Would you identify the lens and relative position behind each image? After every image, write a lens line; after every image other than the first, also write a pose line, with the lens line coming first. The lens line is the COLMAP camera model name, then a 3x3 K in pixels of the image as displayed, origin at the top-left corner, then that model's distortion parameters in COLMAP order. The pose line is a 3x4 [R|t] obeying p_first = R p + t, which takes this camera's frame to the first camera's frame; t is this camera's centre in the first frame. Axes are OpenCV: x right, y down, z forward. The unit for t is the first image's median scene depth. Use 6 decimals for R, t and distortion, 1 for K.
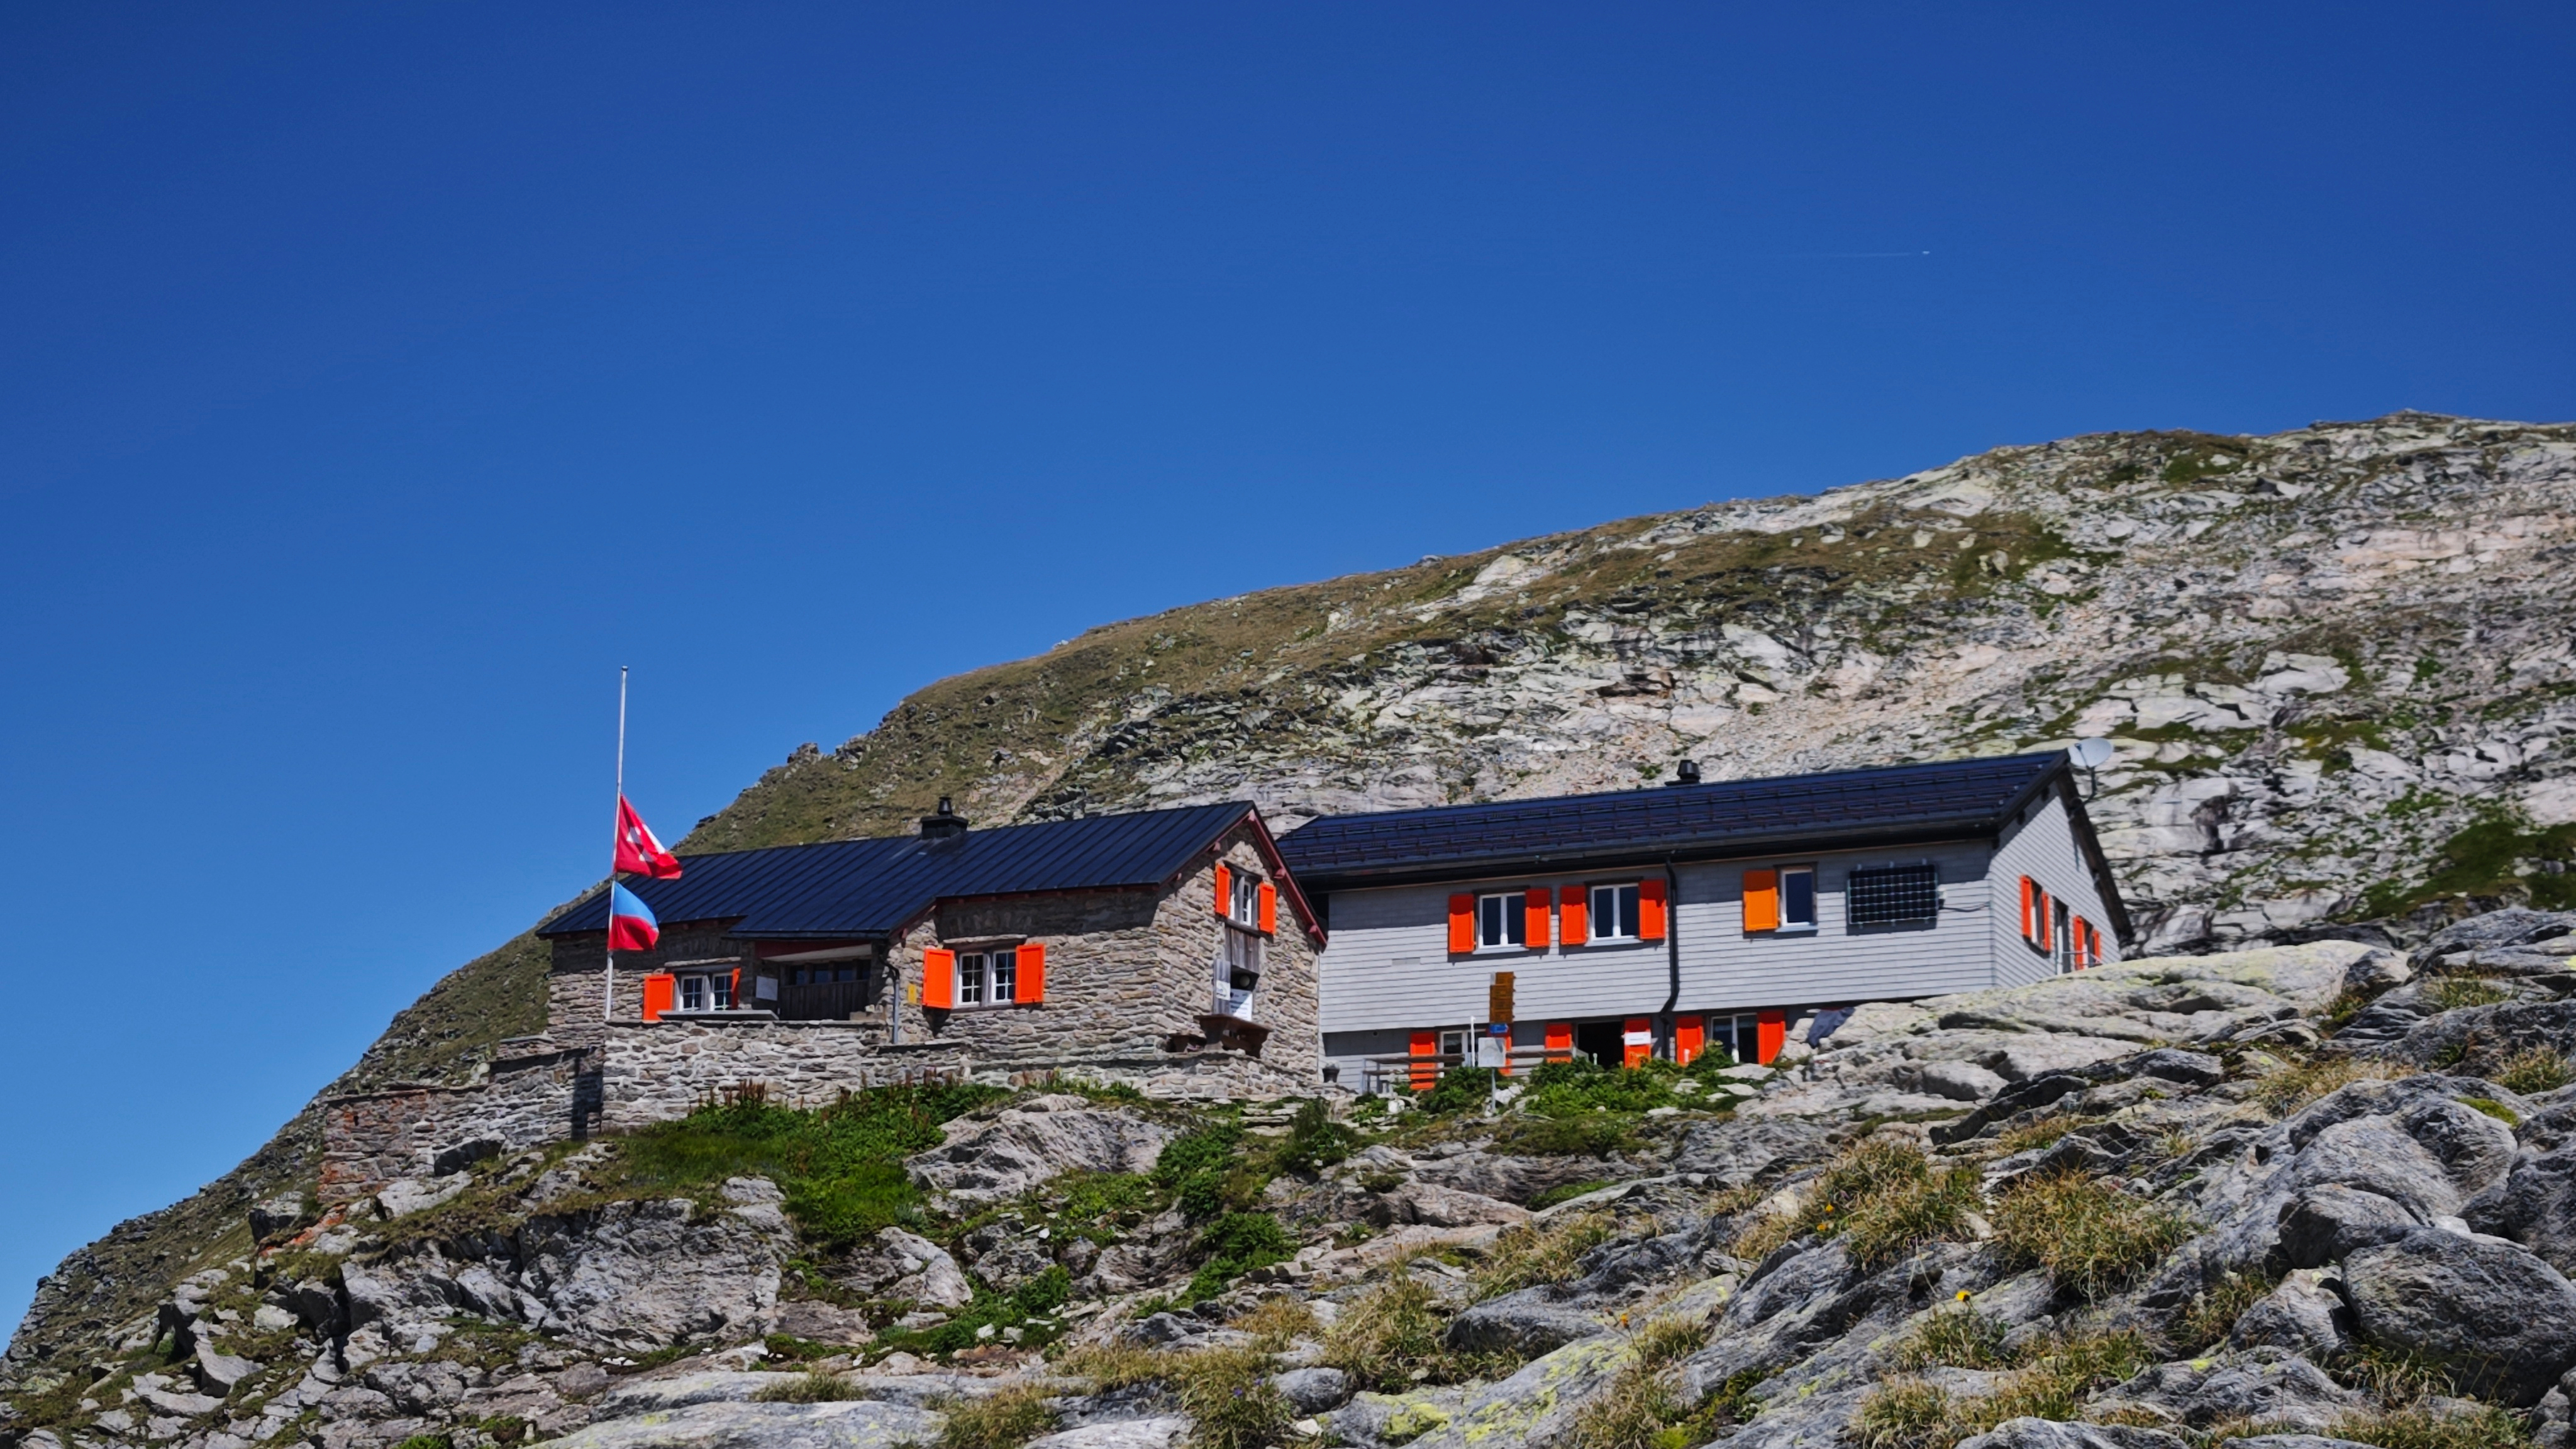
lens RADIAL K [[3592.6, 0, 1288.0], [0, 3592.6, 724.5], [0, 0, 1]] dist [0.164279, -0.590517]
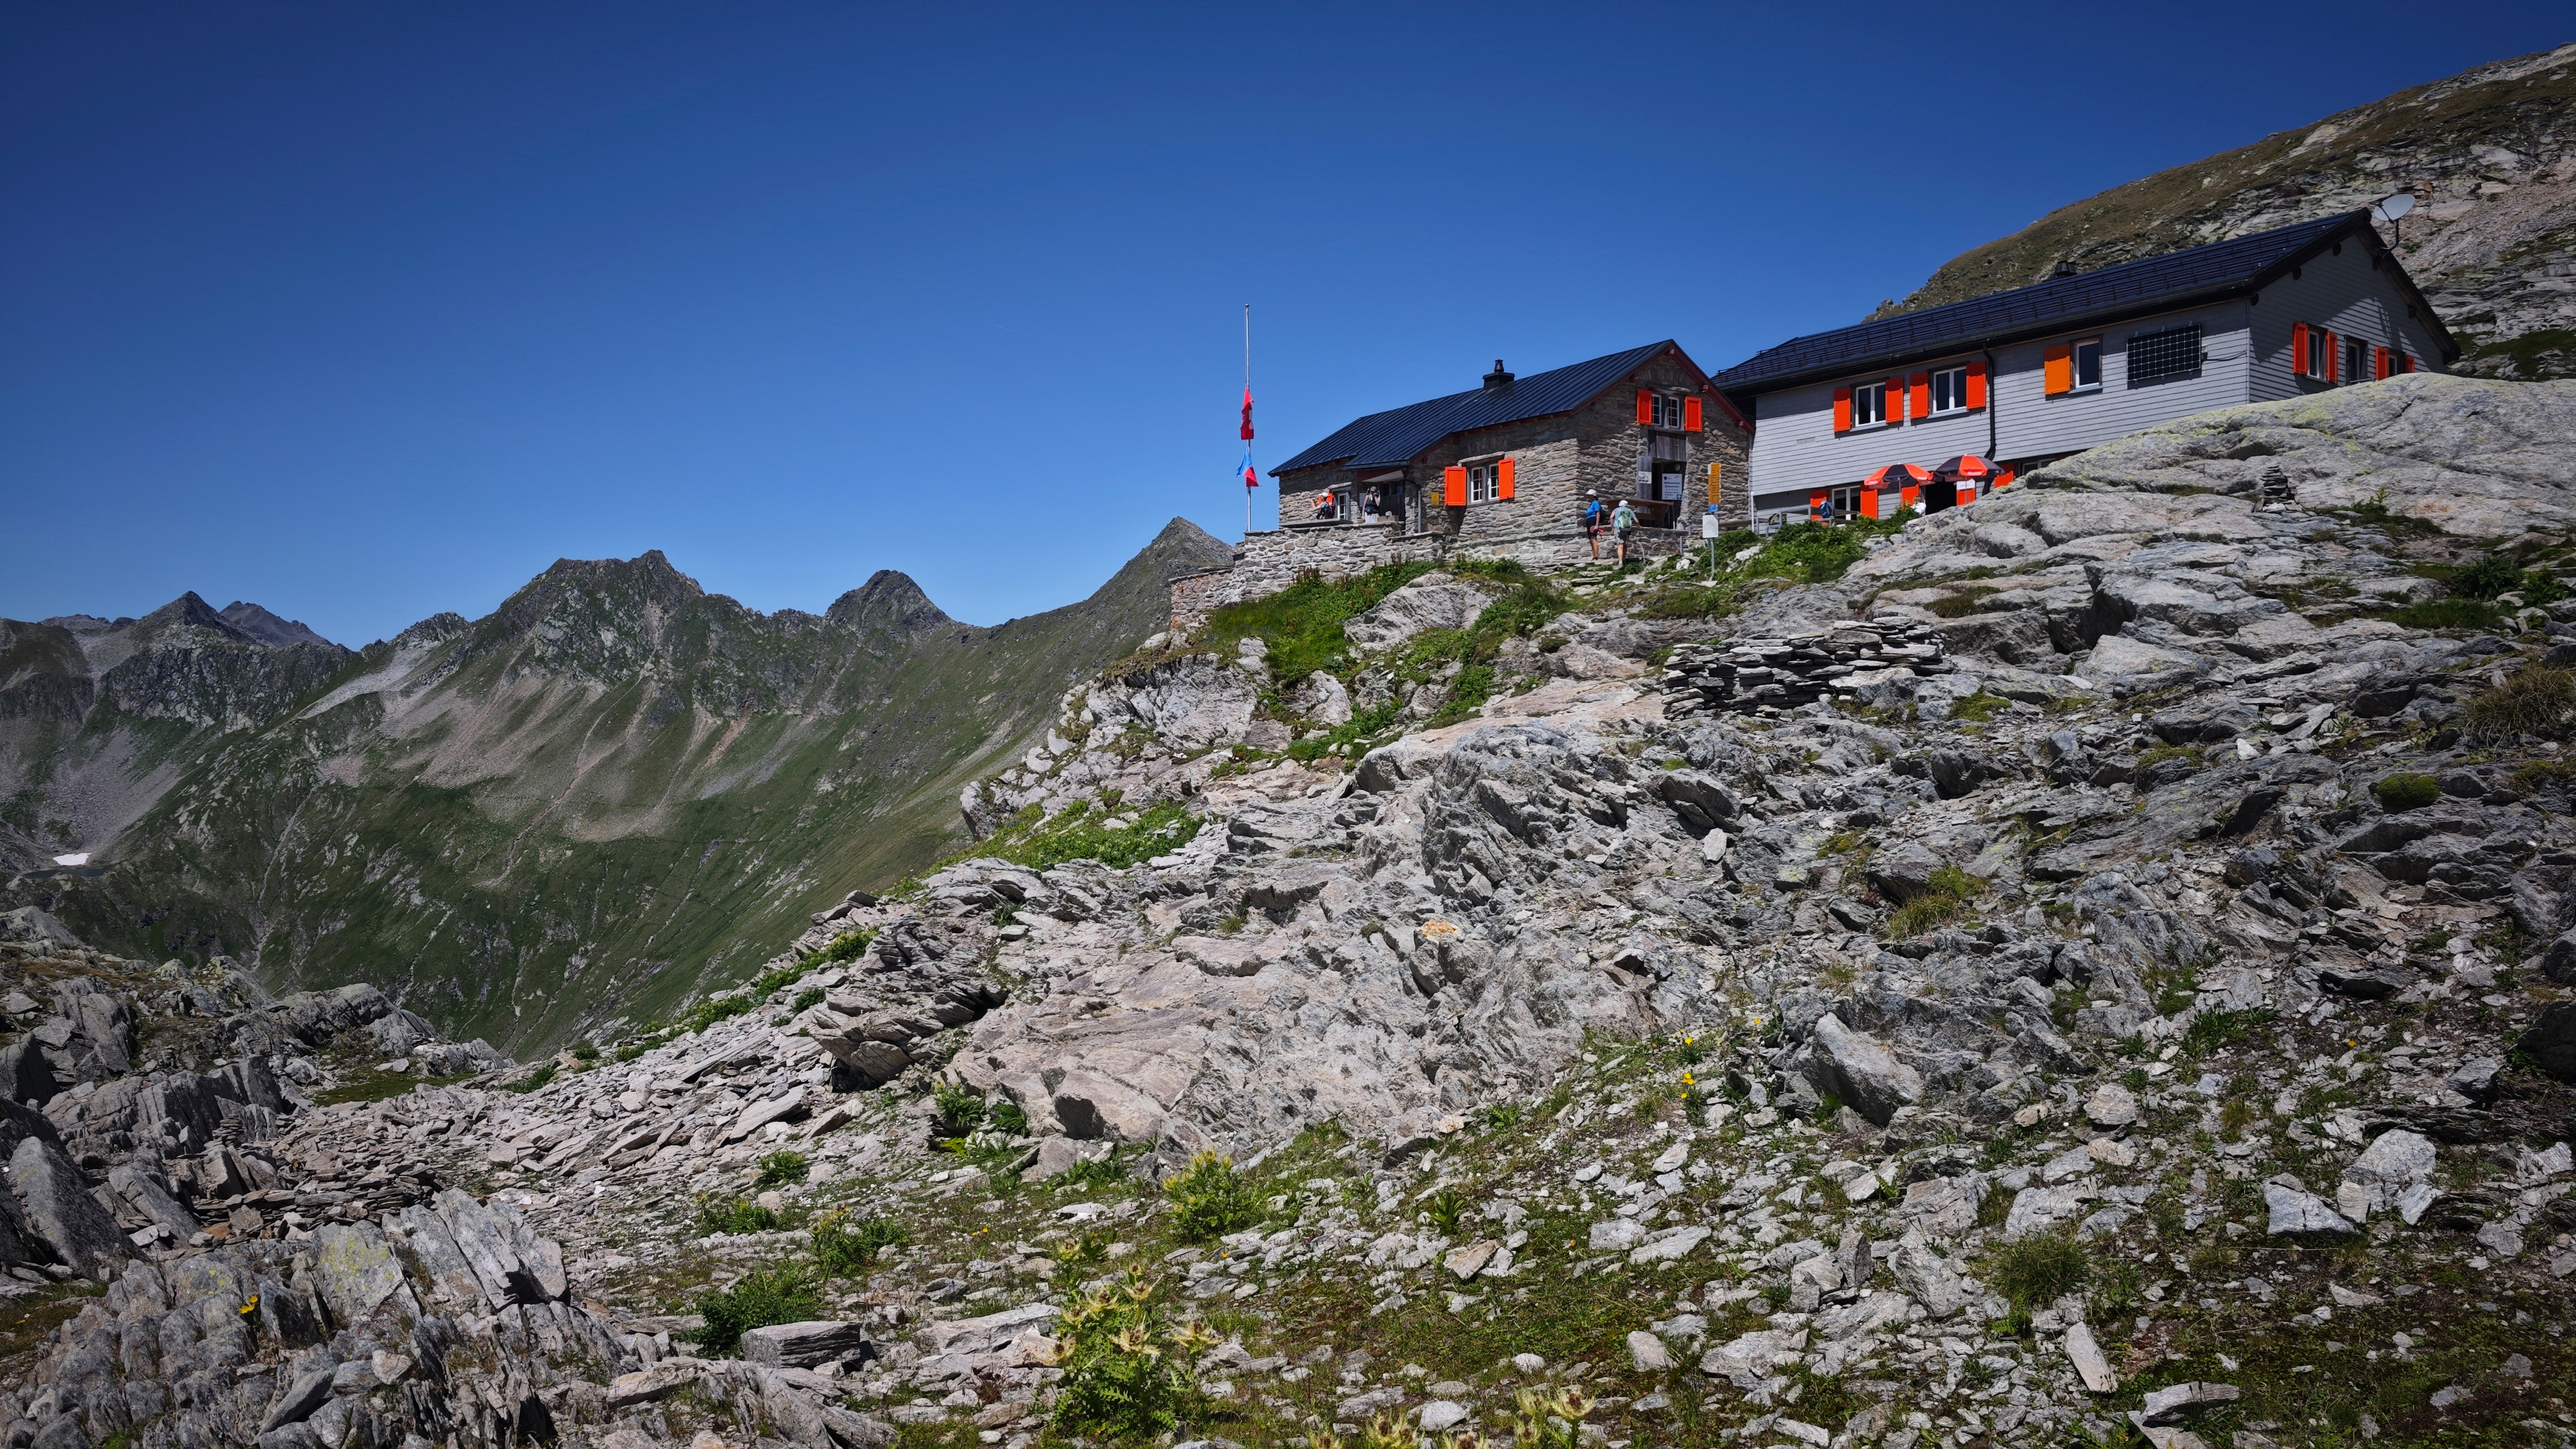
lens RADIAL K [[1684.6, 0, 1288.0], [0, 1684.6, 724.5], [0, 0, 1]] dist [0.037616, -0.053385]
pose [[0.865932, -0.011263, -0.500035, 0.191592], [0.128572, 0.971163, 0.200779, 0.015393], [0.483354, -0.238151, 0.842409, 0.330193]]
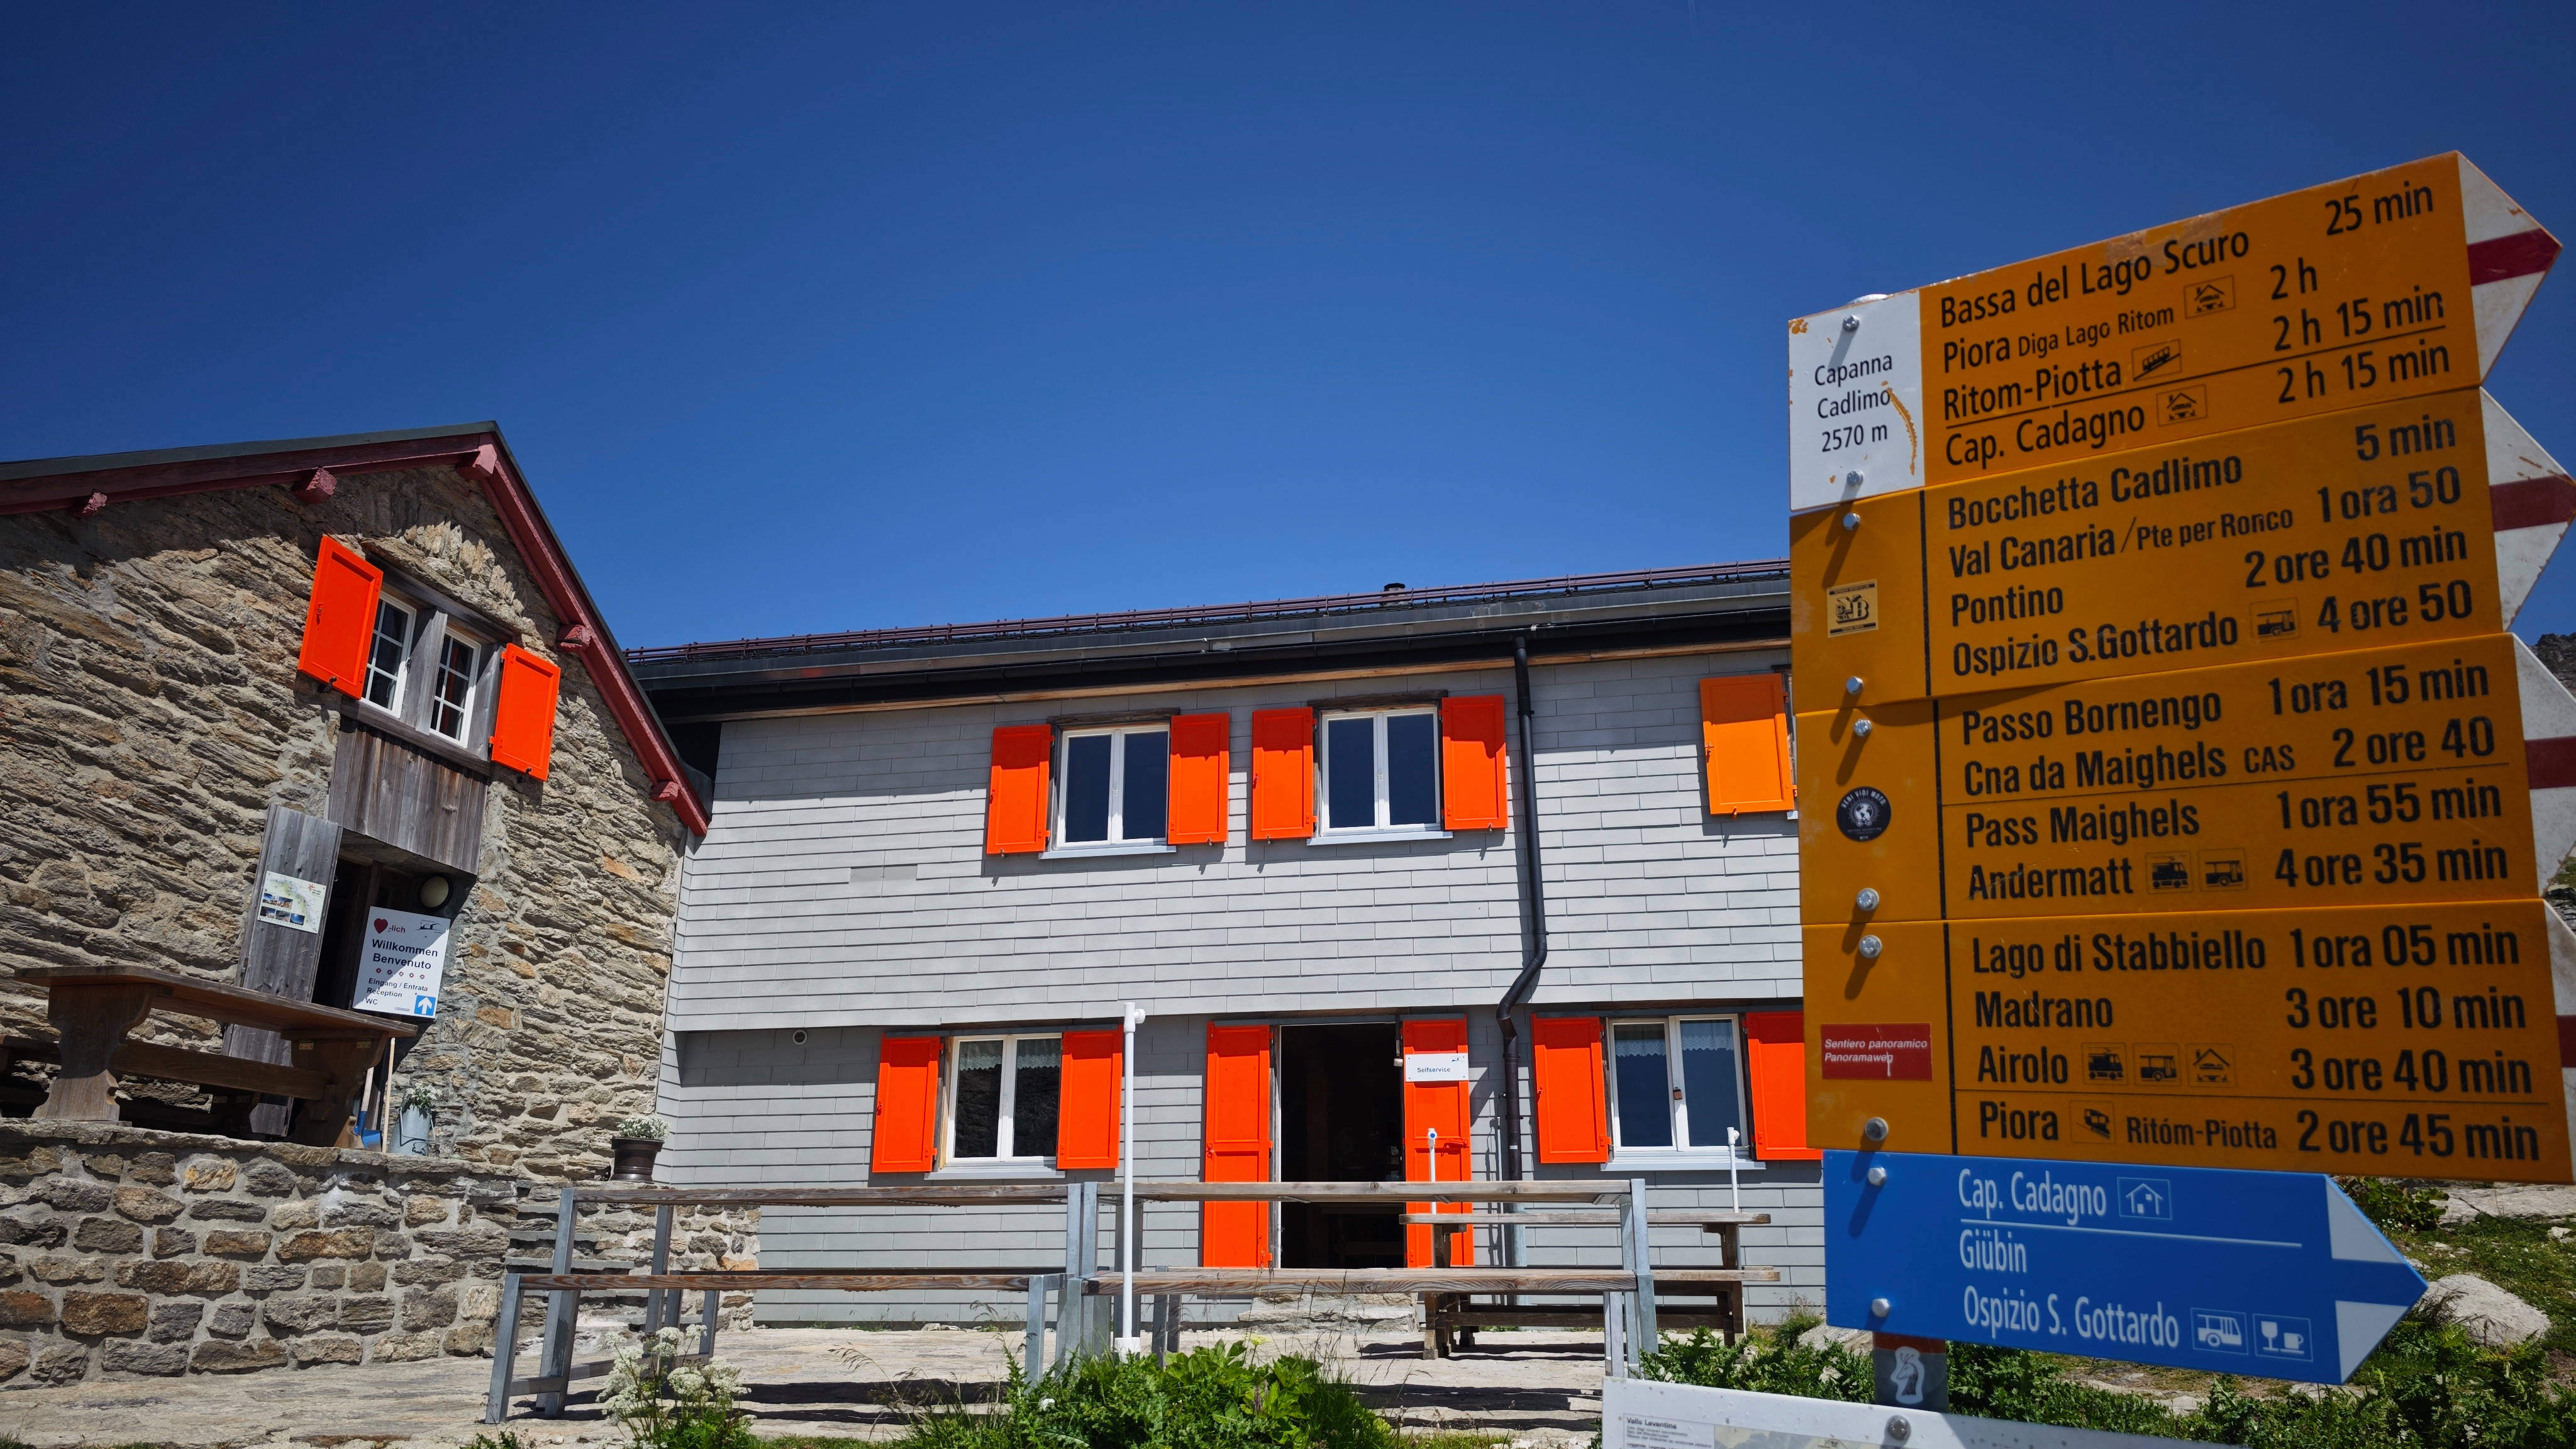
lens RADIAL K [[1684.6, 0, 1288.0], [0, 1684.6, 724.5], [0, 0, 1]] dist [0.037616, -0.053385]
pose [[0.972706, 0.066405, 0.222334, 0.034647], [-0.047212, 0.994771, -0.090560, 0.066011], [-0.227185, 0.077591, 0.970756, 0.809328]]
